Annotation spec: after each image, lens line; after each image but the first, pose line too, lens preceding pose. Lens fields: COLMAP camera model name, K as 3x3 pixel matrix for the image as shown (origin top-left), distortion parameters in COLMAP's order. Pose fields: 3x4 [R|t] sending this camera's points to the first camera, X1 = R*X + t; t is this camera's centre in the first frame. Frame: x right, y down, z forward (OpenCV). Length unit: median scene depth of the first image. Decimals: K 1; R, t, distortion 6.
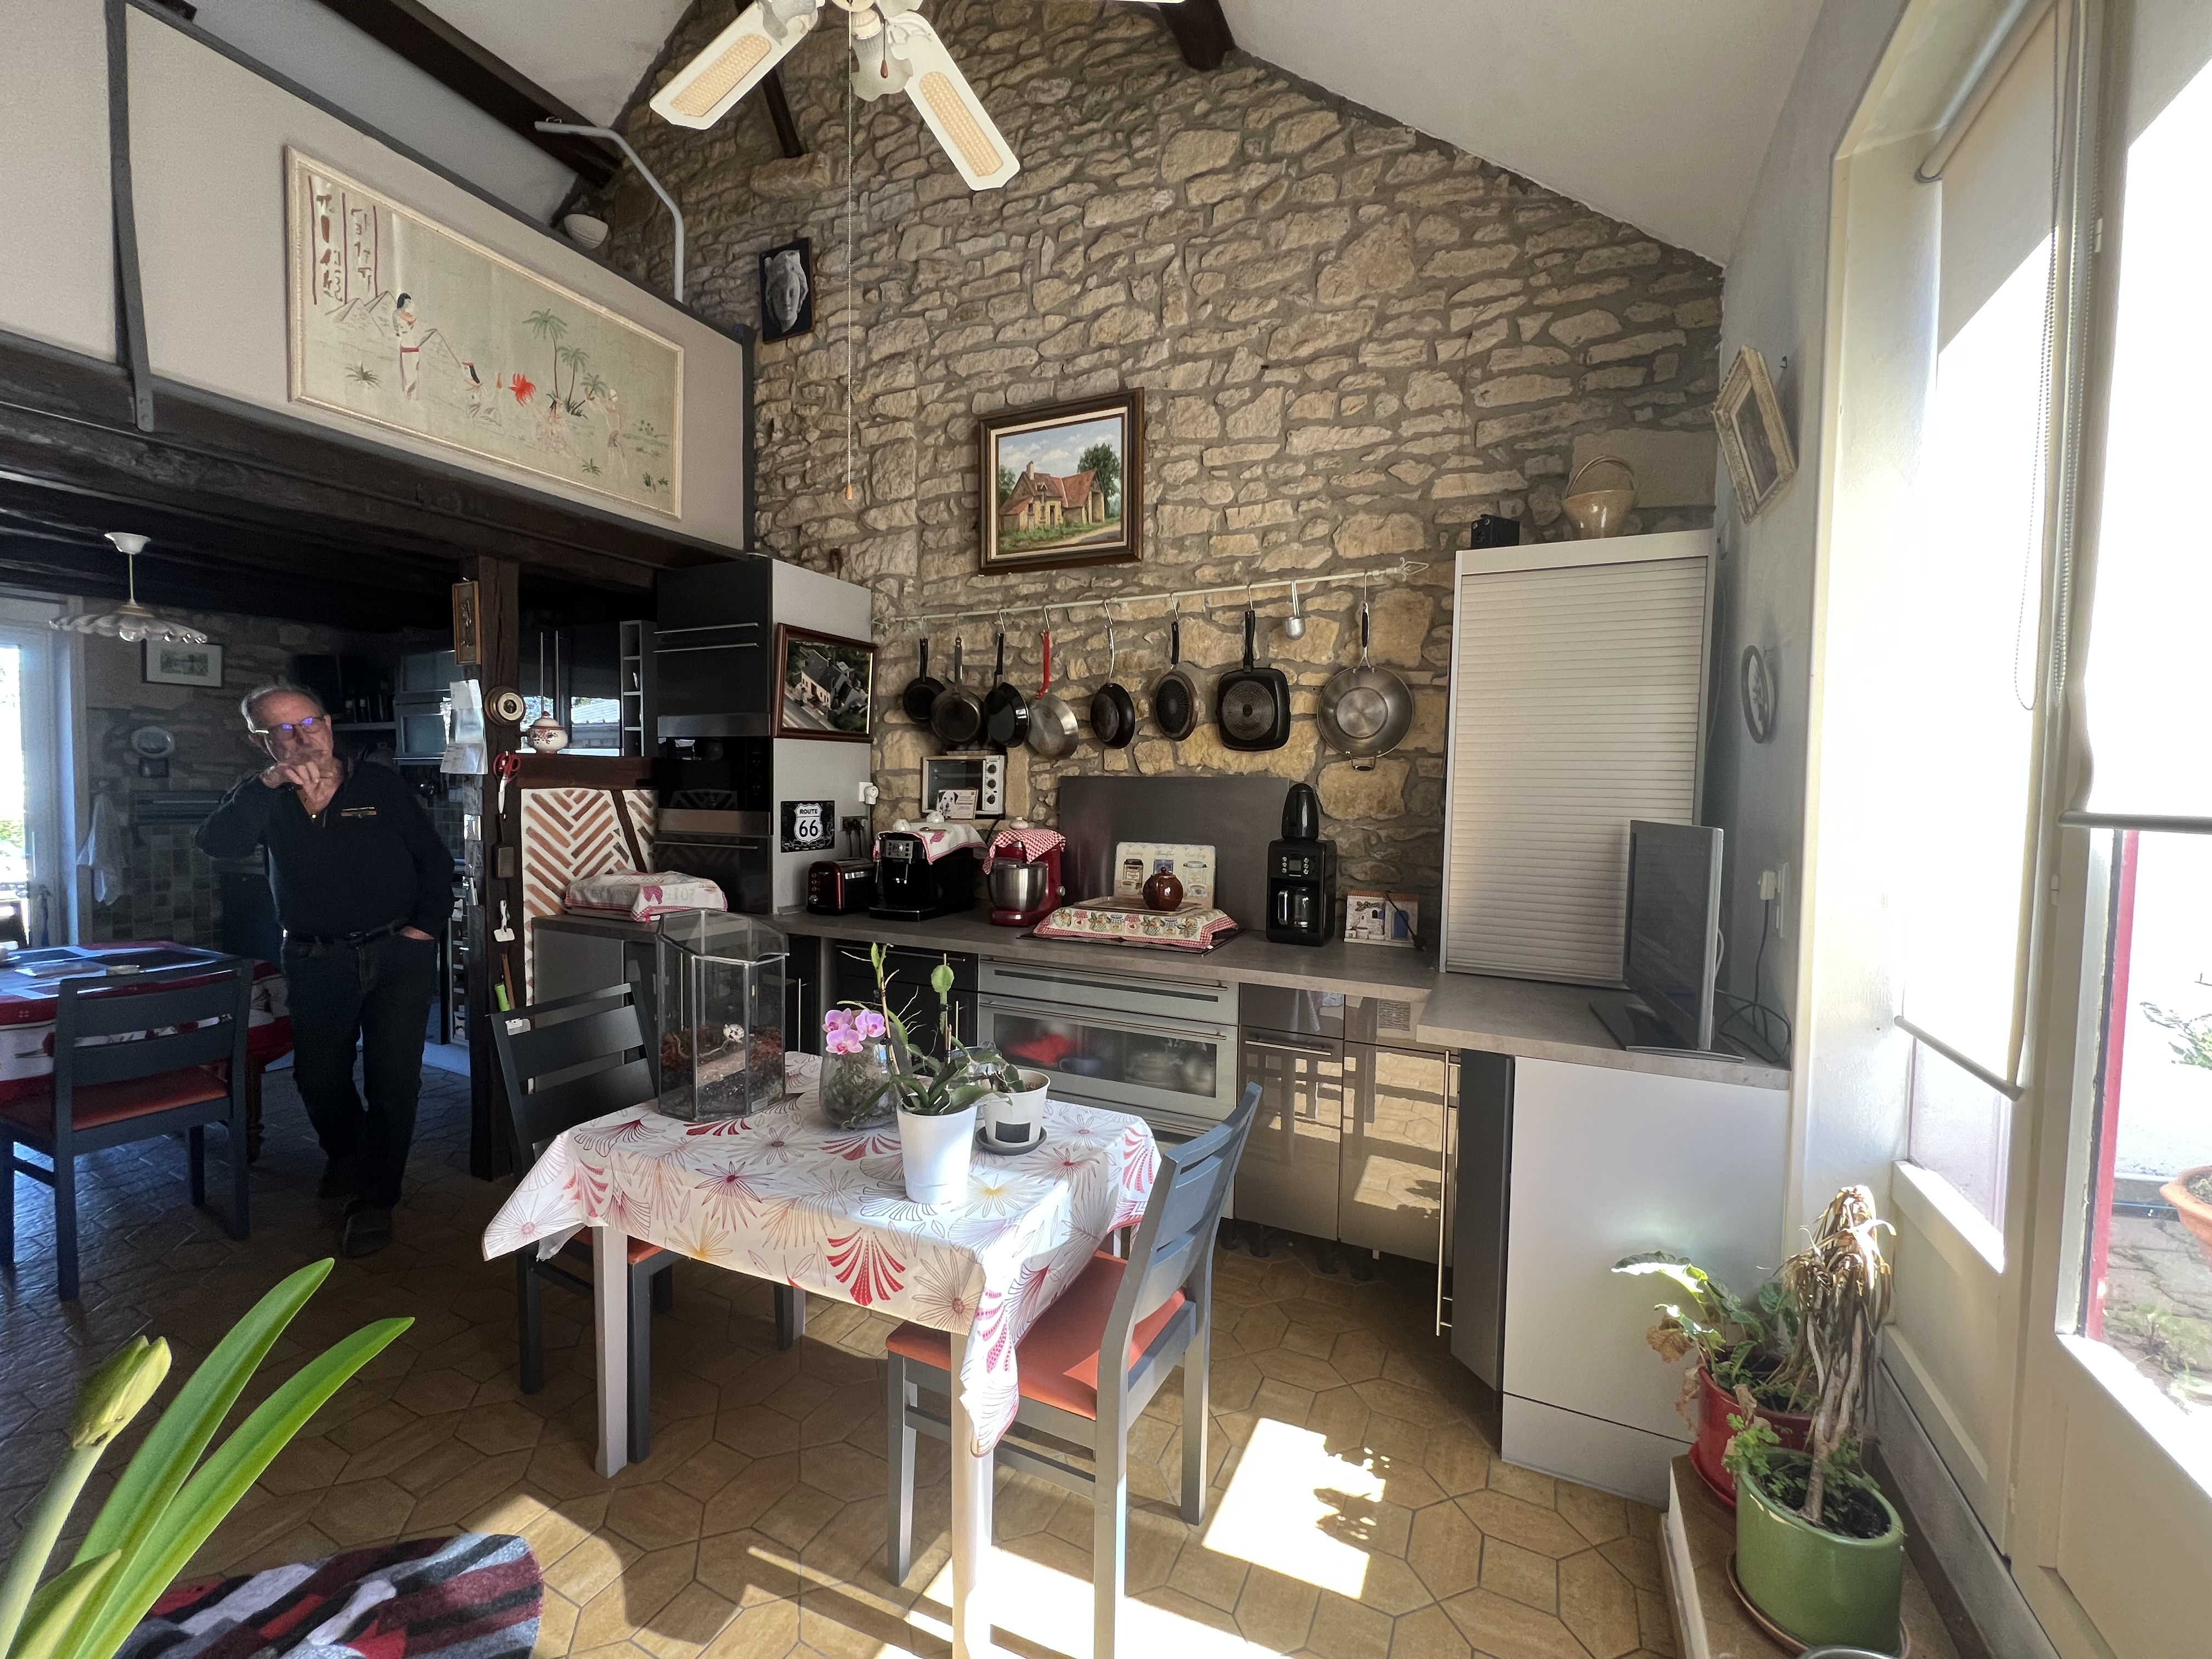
lens RADIAL K [[887.1, 0, 1105.1], [0, 887.1, 823.9], [0, 0, 1]] dist [-0.000577, -0.000016]
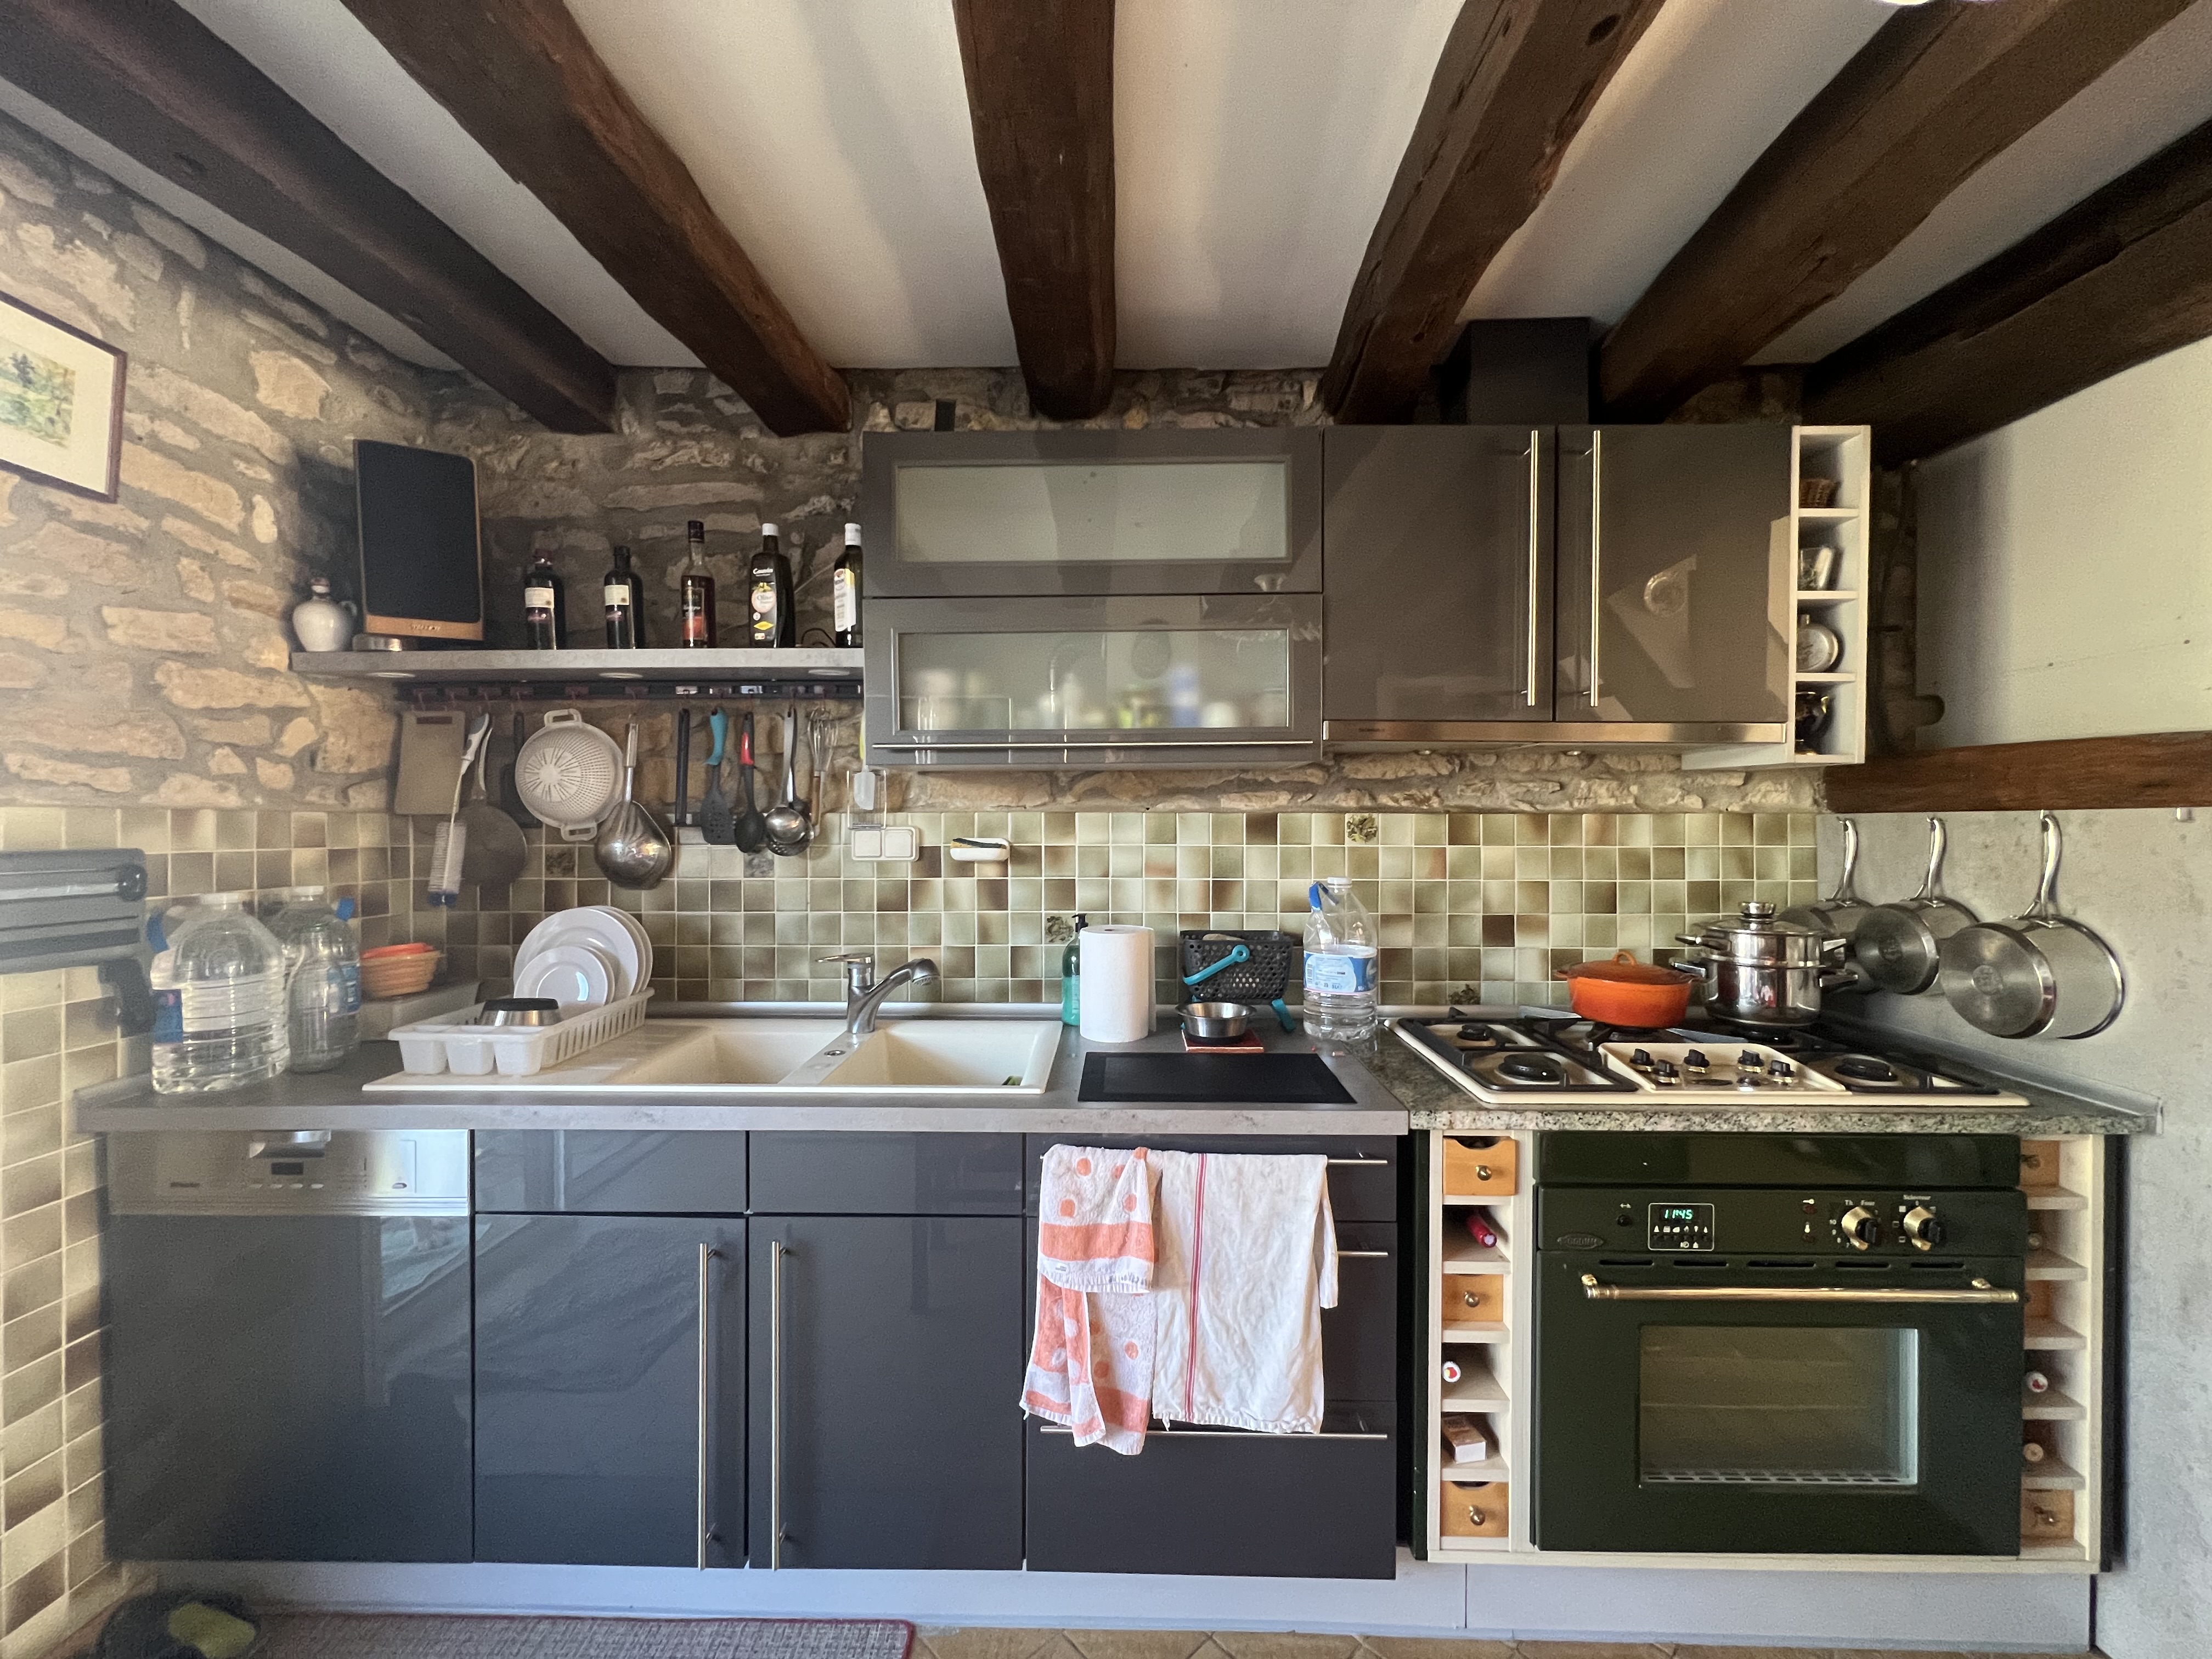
lens RADIAL K [[887.1, 0, 1110.6], [0, 887.1, 822.6], [0, 0, 1]] dist [-0.000577, -0.000016]
pose [[0.913473, -0.016233, 0.406575, -1.258871], [0.030711, 0.999104, -0.029110, -0.041478], [-0.405739, 0.039077, 0.913153, 0.927571]]
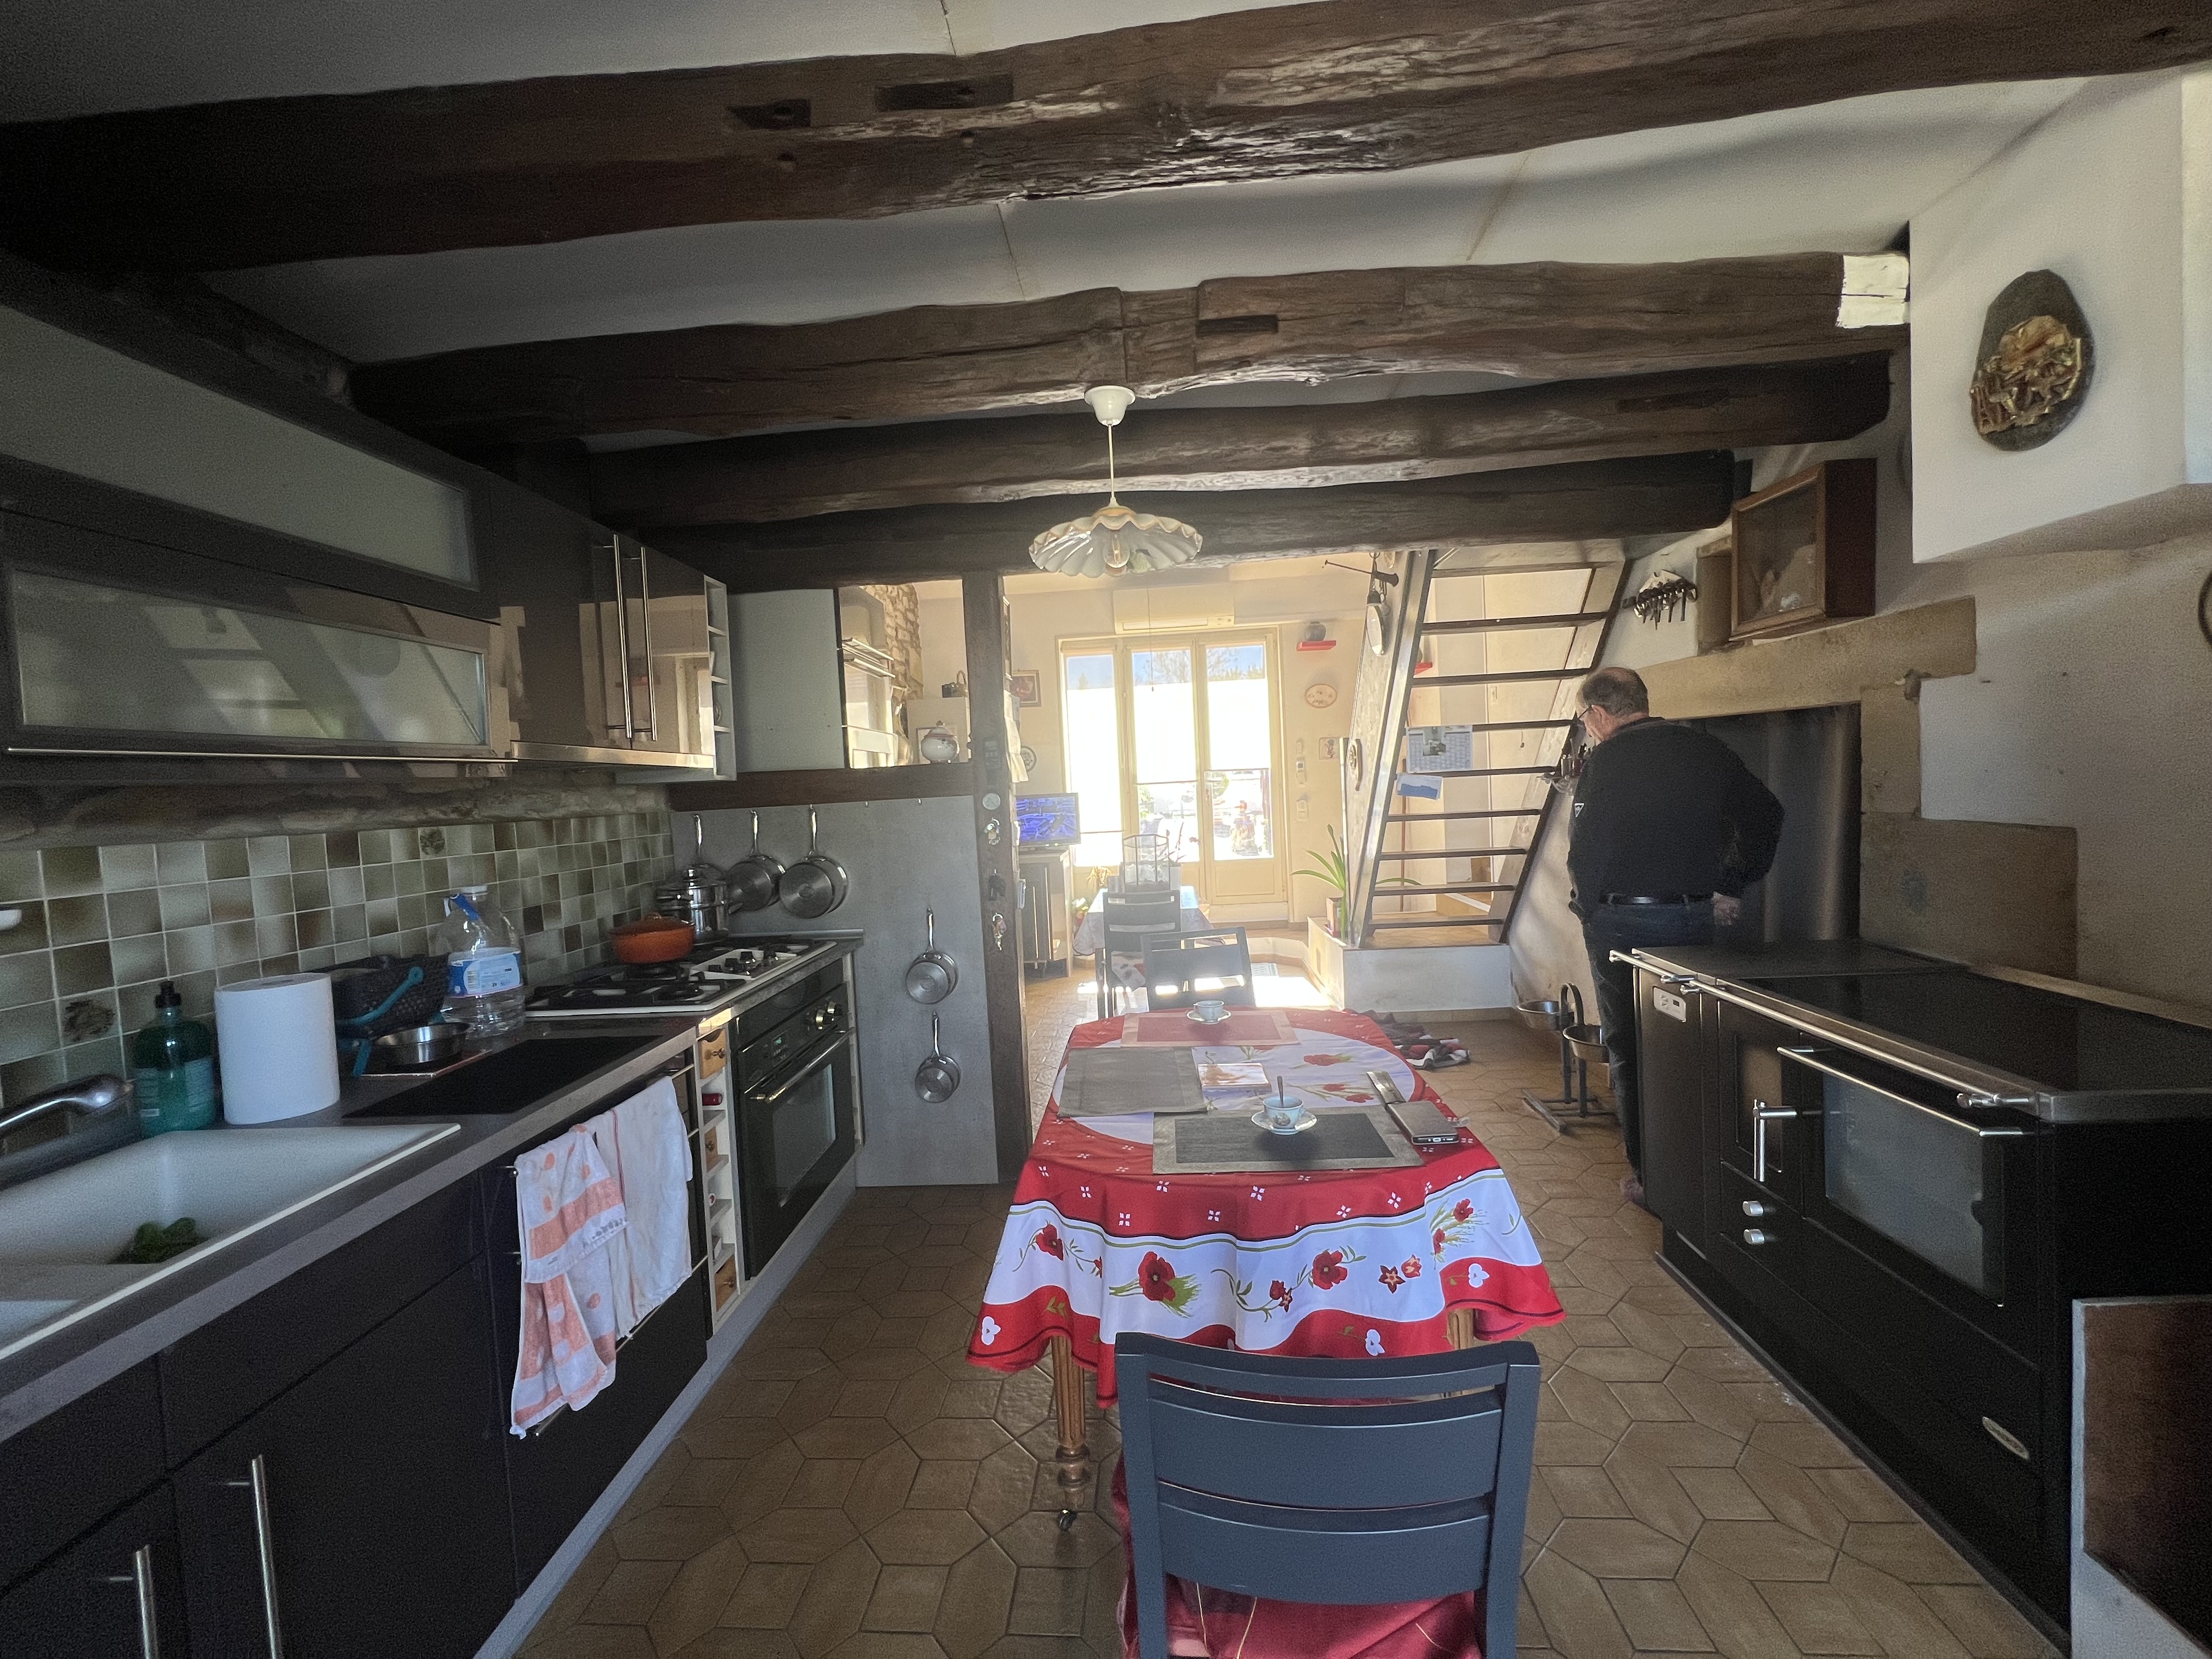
lens RADIAL K [[887.1, 0, 1101.1], [0, 887.1, 828.0], [0, 0, 1]] dist [-0.000577, -0.000016]
pose [[-0.370732, -0.042272, 0.927778, -1.621603], [0.083976, 0.993346, 0.078815, -0.070423], [-0.924936, 0.107131, -0.364715, 1.218411]]
